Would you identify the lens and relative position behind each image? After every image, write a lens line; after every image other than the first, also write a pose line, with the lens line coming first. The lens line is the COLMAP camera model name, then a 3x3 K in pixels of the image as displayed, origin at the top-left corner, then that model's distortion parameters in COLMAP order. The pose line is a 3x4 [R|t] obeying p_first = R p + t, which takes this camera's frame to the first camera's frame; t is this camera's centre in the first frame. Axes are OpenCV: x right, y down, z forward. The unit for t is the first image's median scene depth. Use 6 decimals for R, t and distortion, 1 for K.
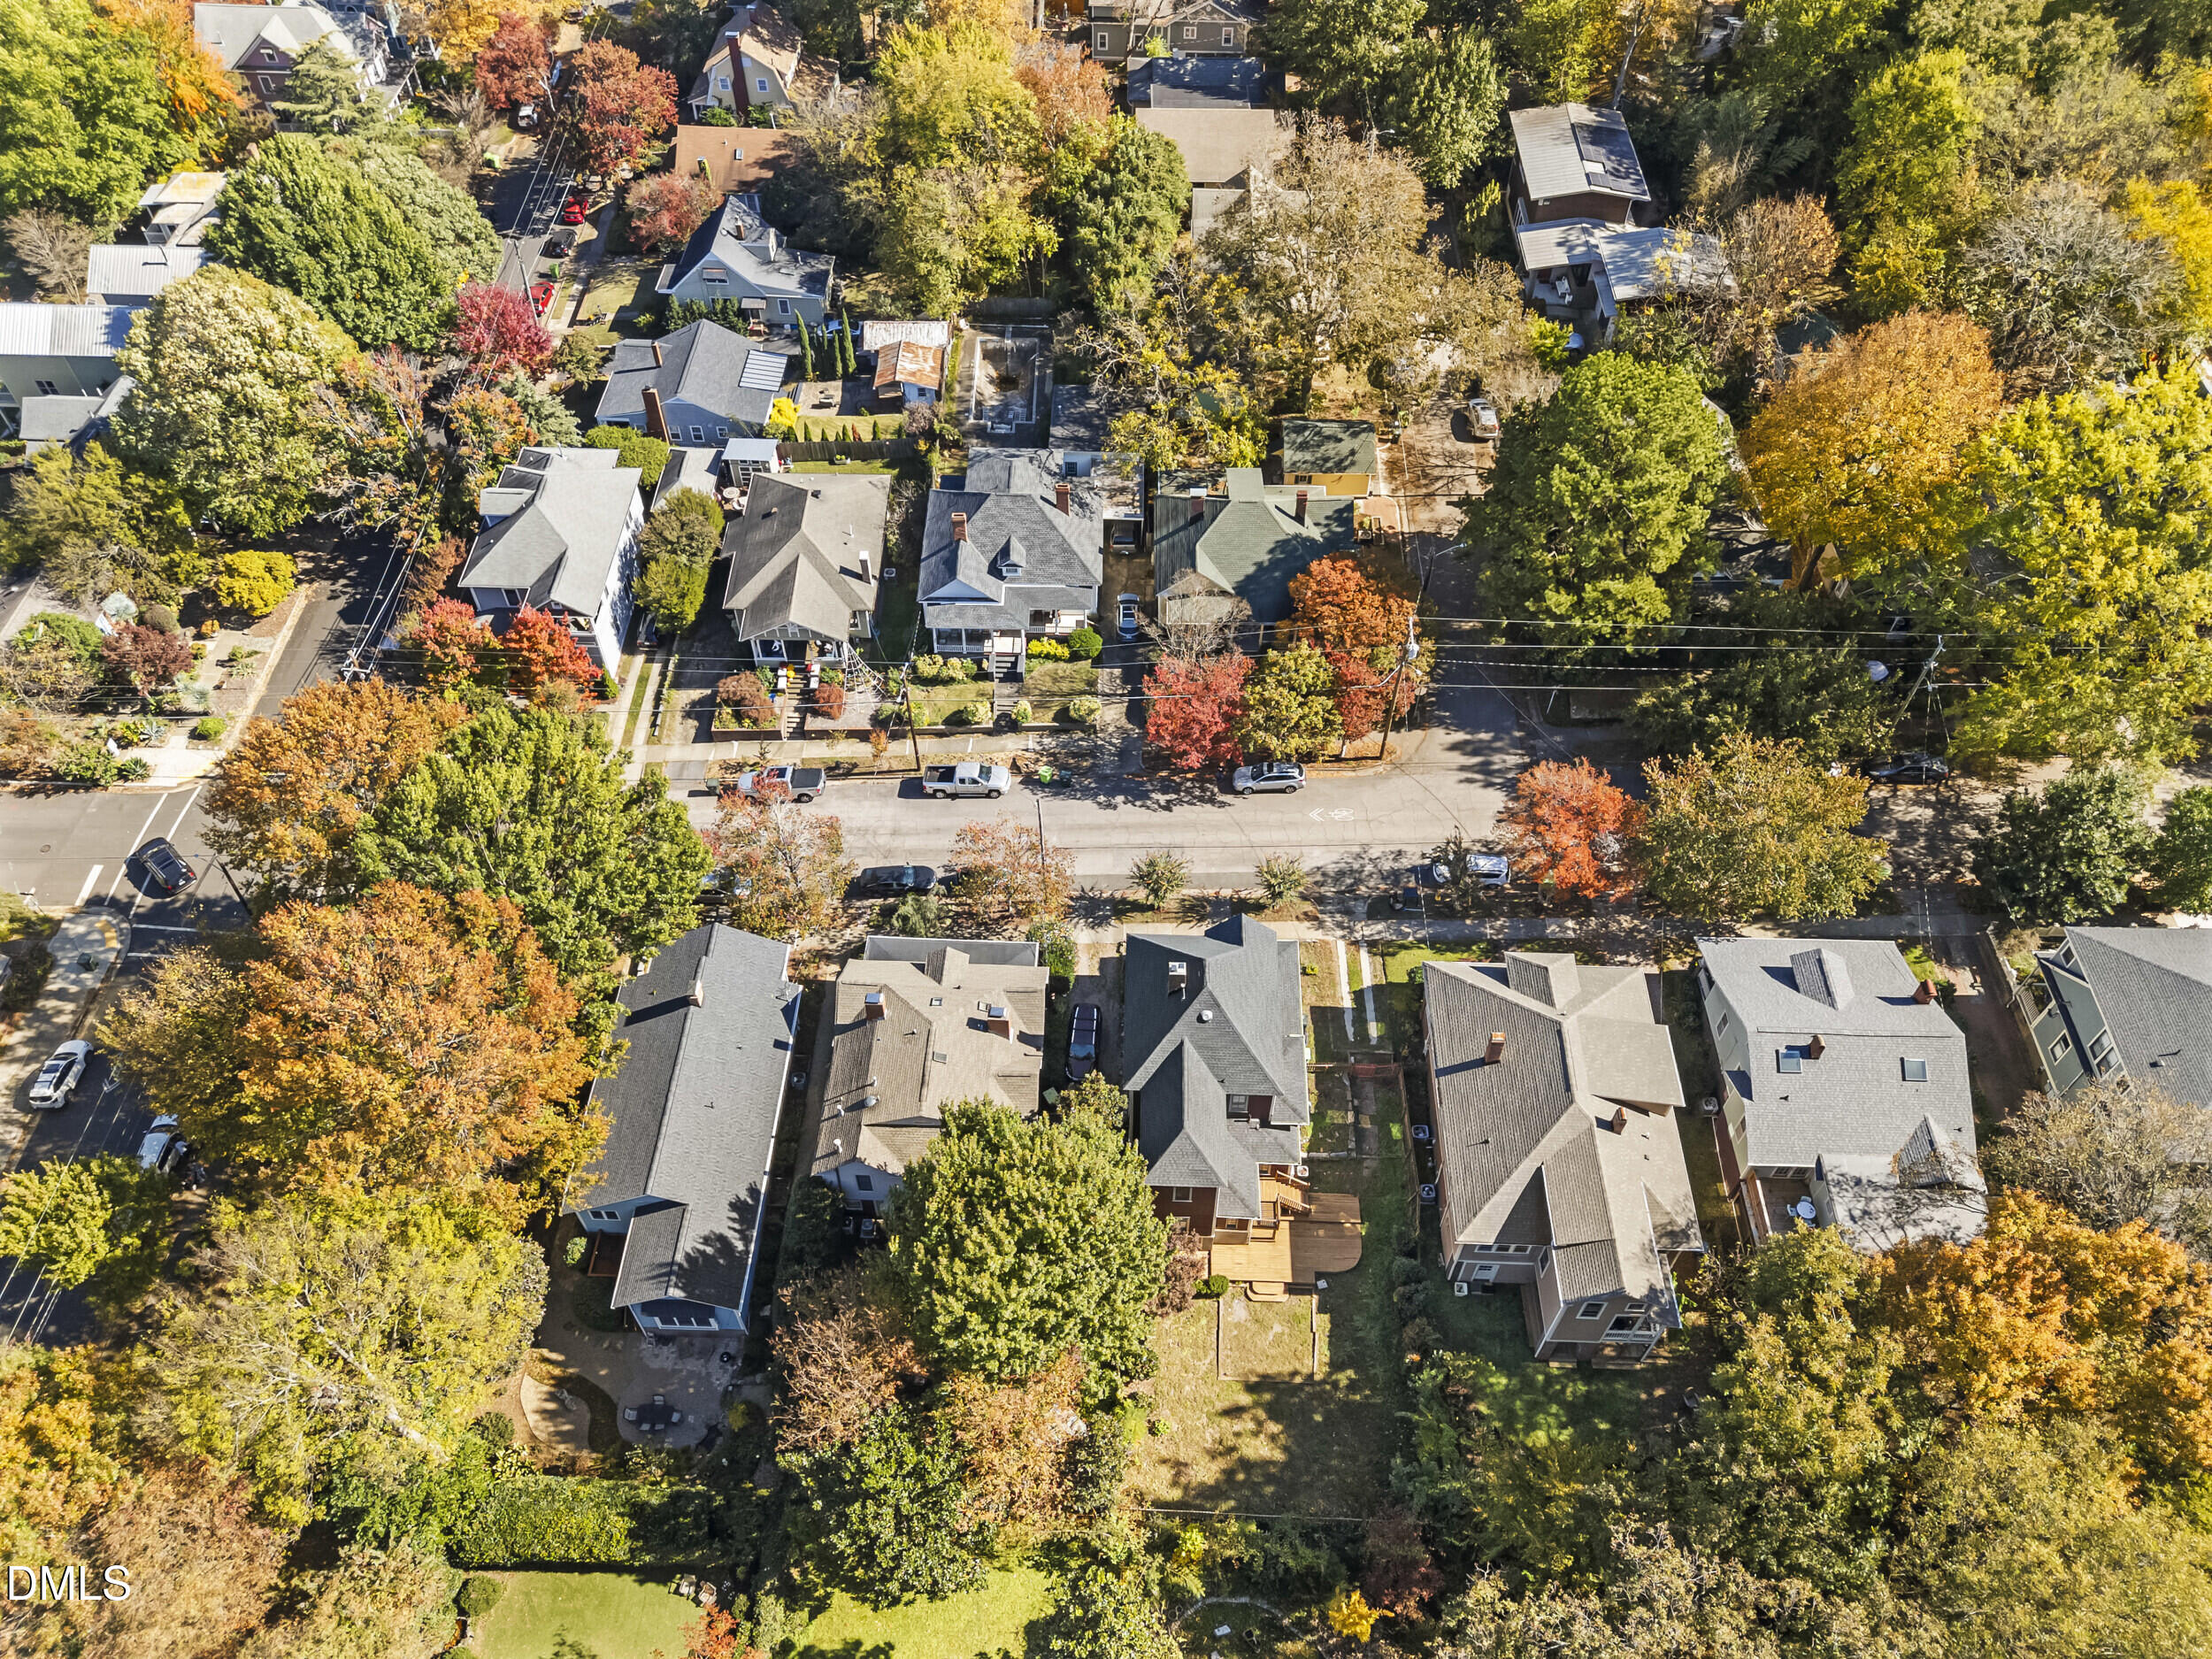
lens RADIAL K [[1618.9, 0, 1113.9], [0, 1618.9, 808.6], [0, 0, 1]] dist [0.058936, -0.061129]
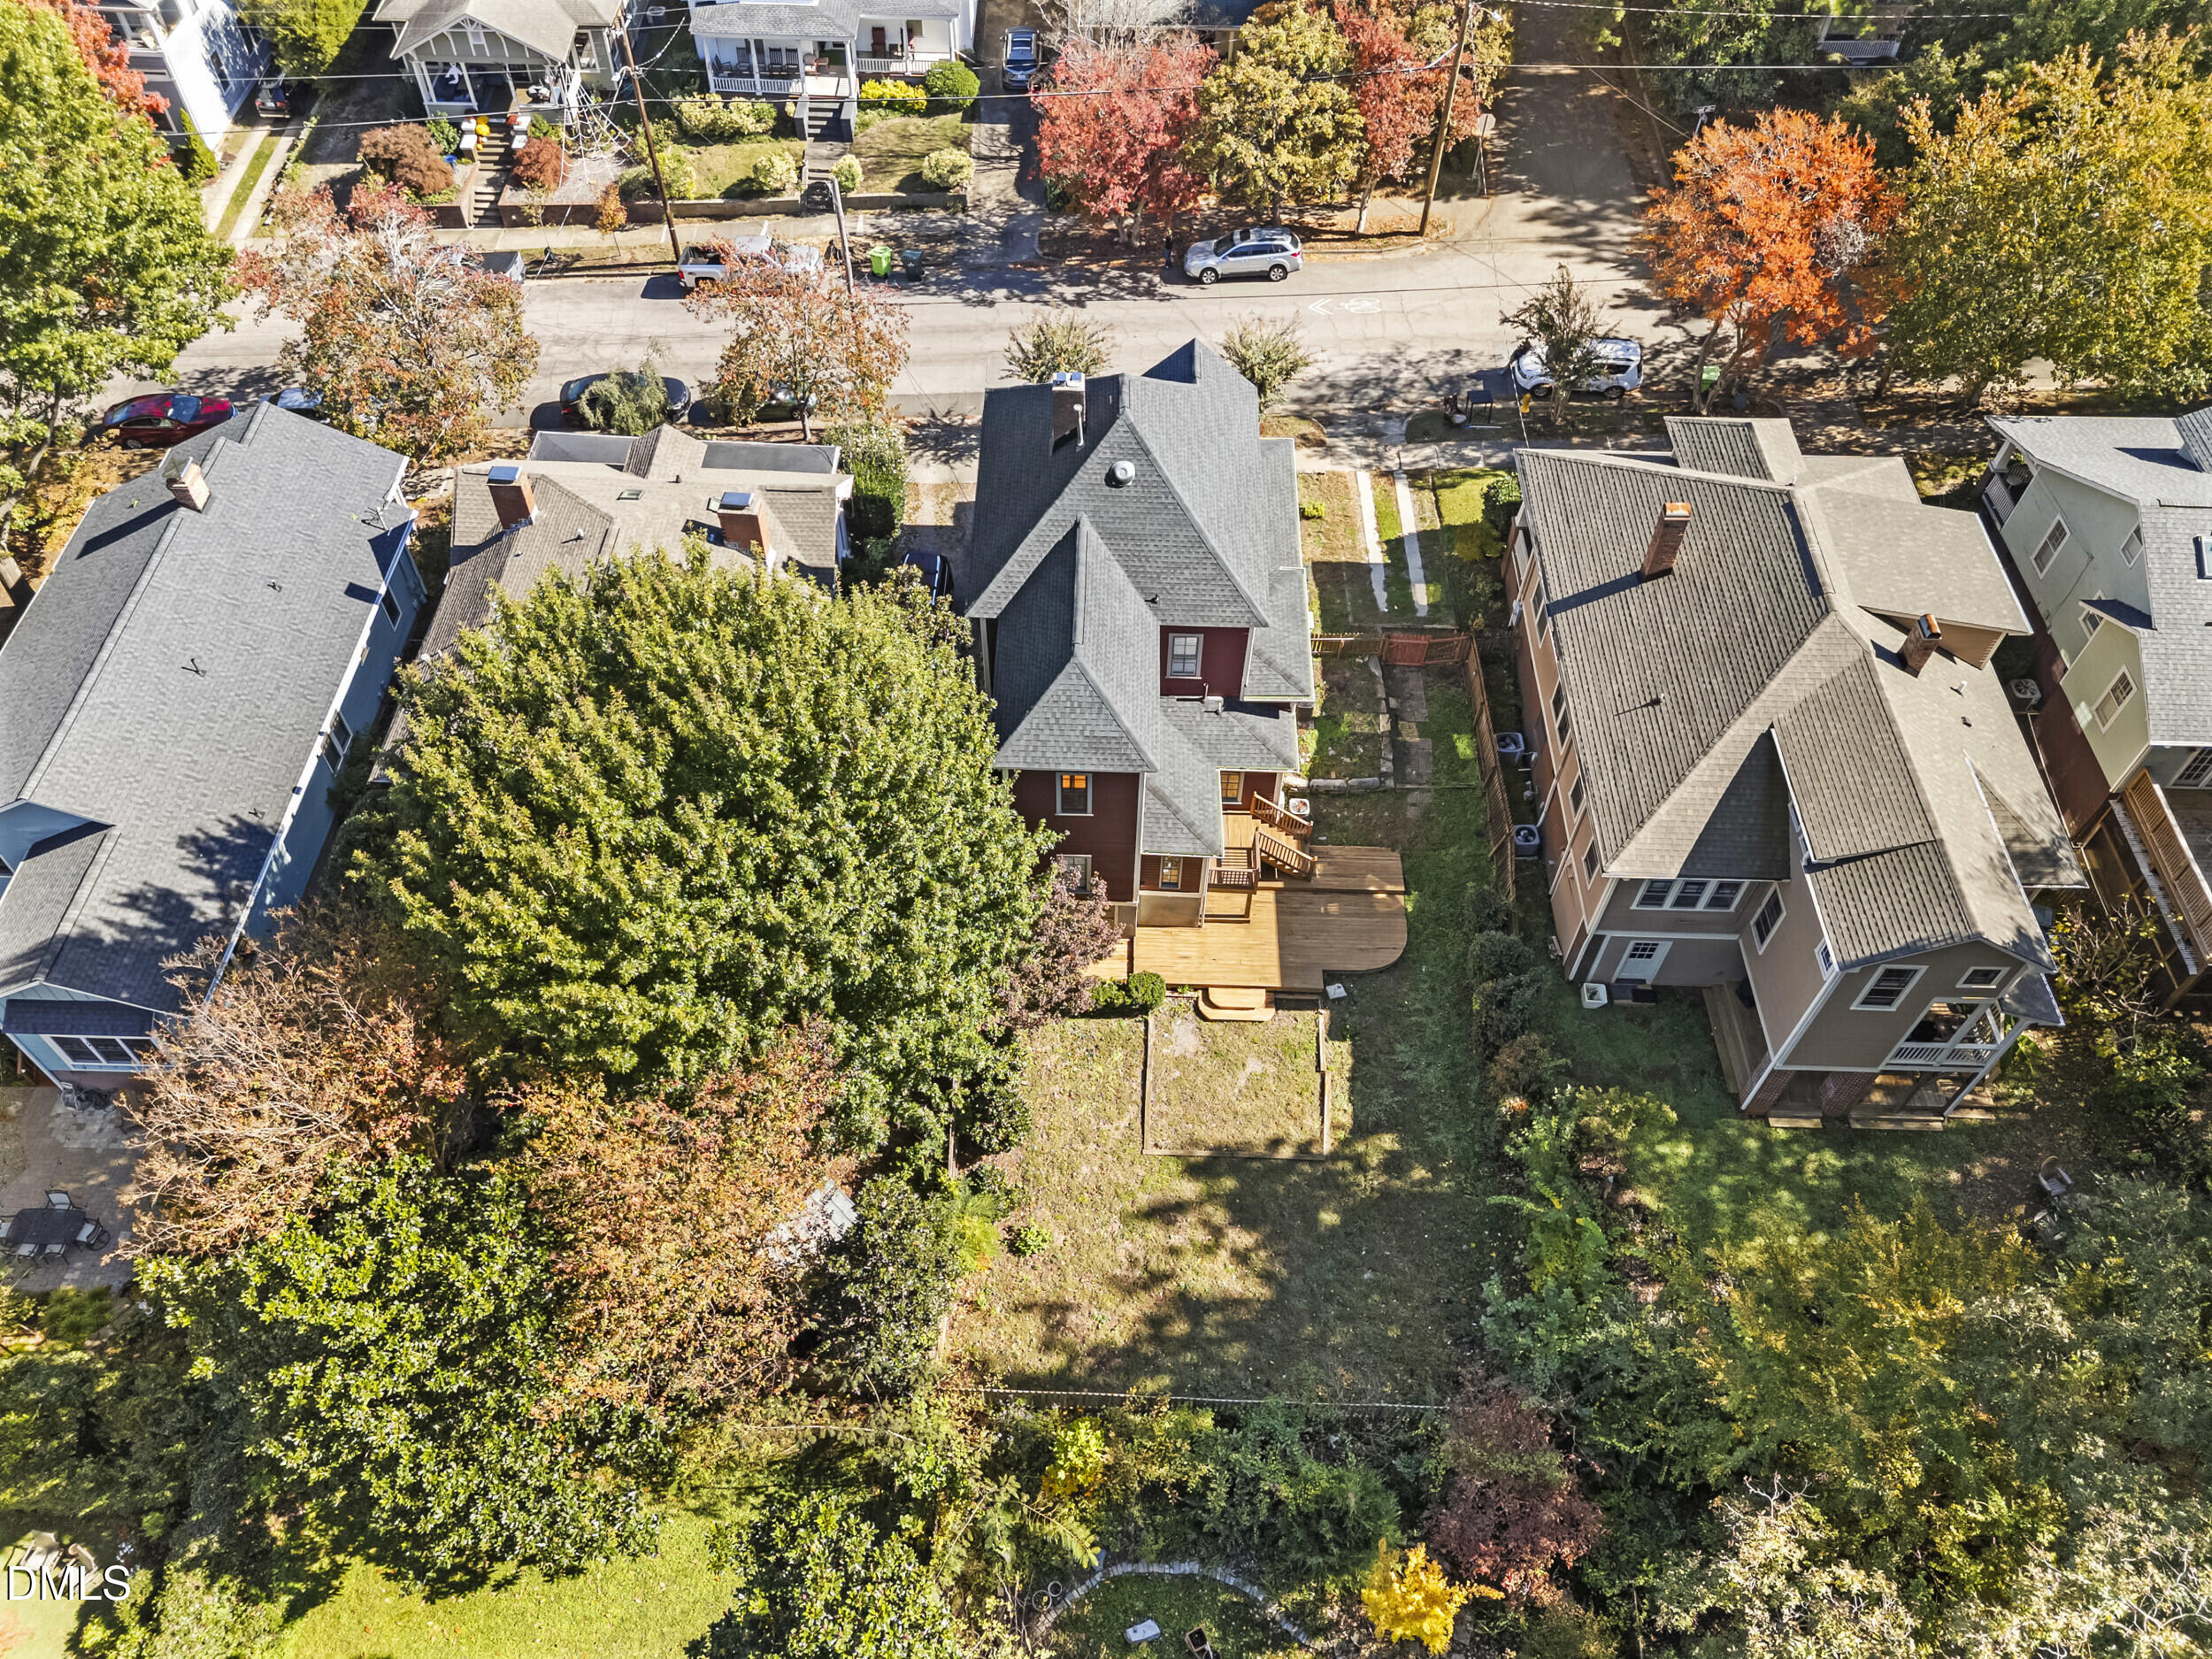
lens RADIAL K [[1618.9, 0, 1124.1], [0, 1618.9, 829.2], [0, 0, 1]] dist [0.058936, -0.061129]
pose [[0.999674, -0.000223, 0.025513, 0.044001], [-0.000624, 0.999449, 0.033180, 0.223893], [-0.025506, -0.033185, 0.999124, 0.470980]]
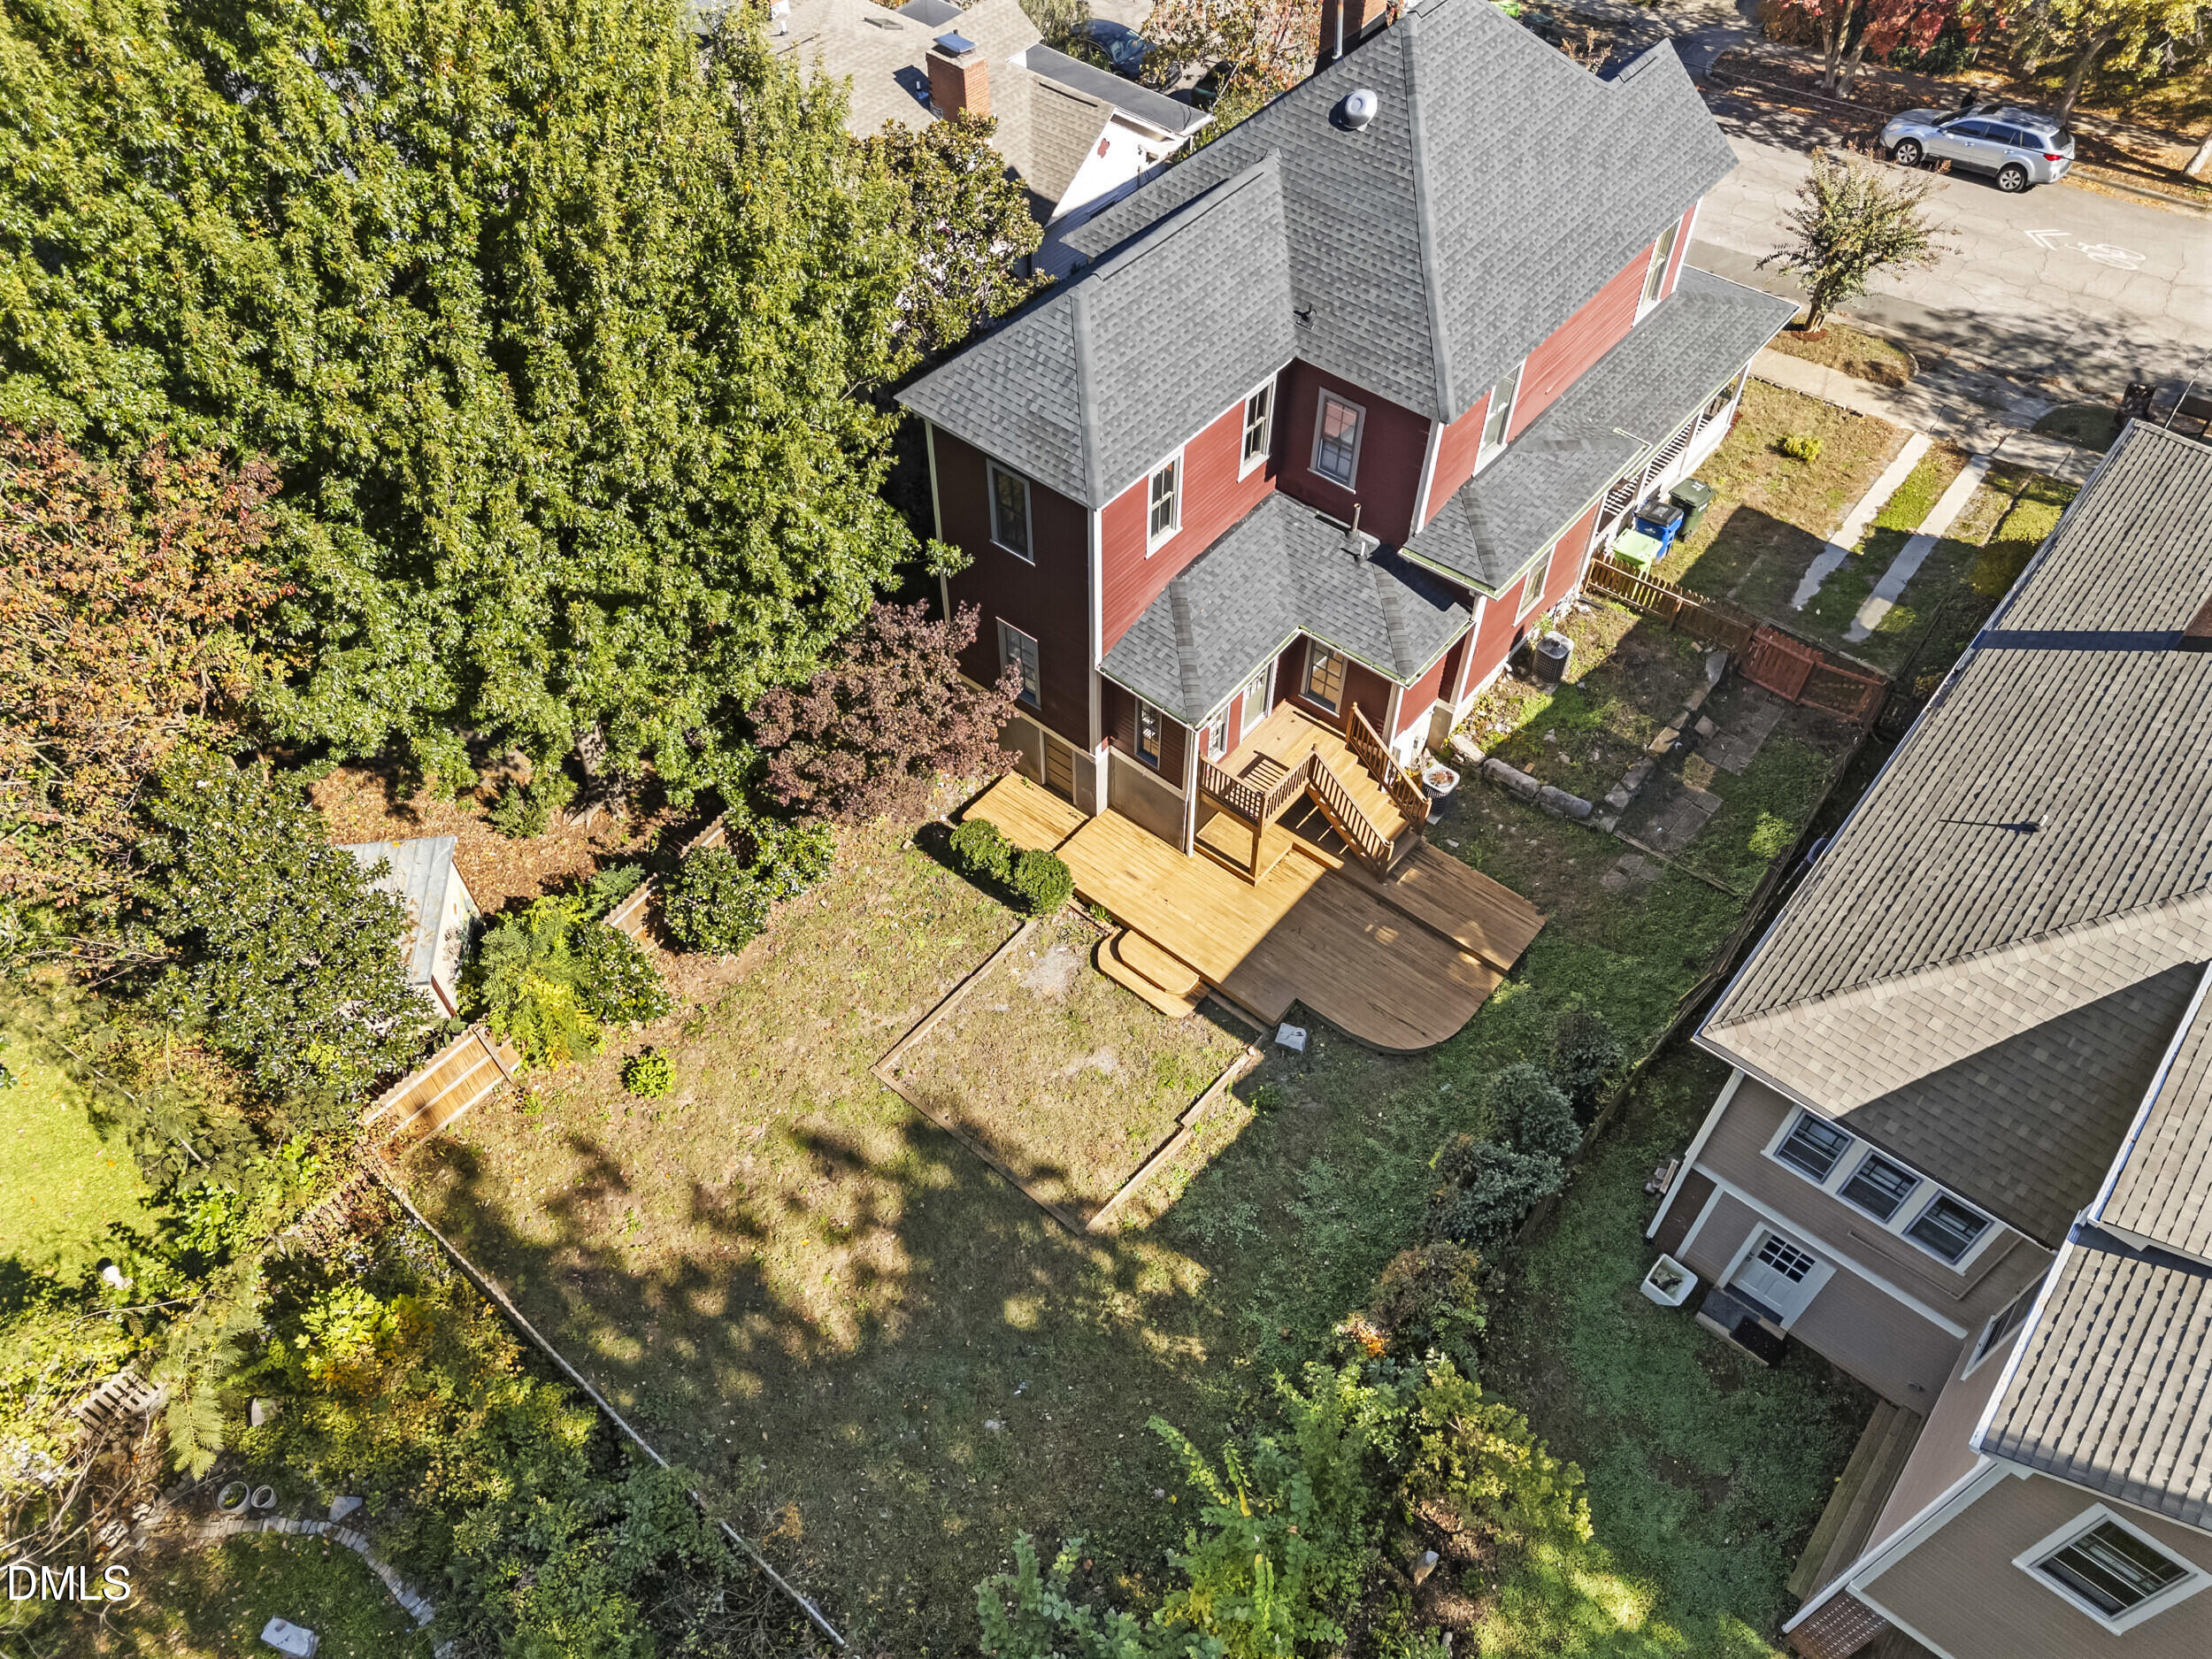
lens RADIAL K [[1618.9, 0, 1093.3], [0, 1618.9, 838.7], [0, 0, 1]] dist [0.058936, -0.061129]
pose [[0.787945, 0.473249, -0.393926, 0.210743], [-0.467808, 0.876083, 0.116770, 0.240881], [0.400373, 0.092273, 0.911695, 0.688343]]
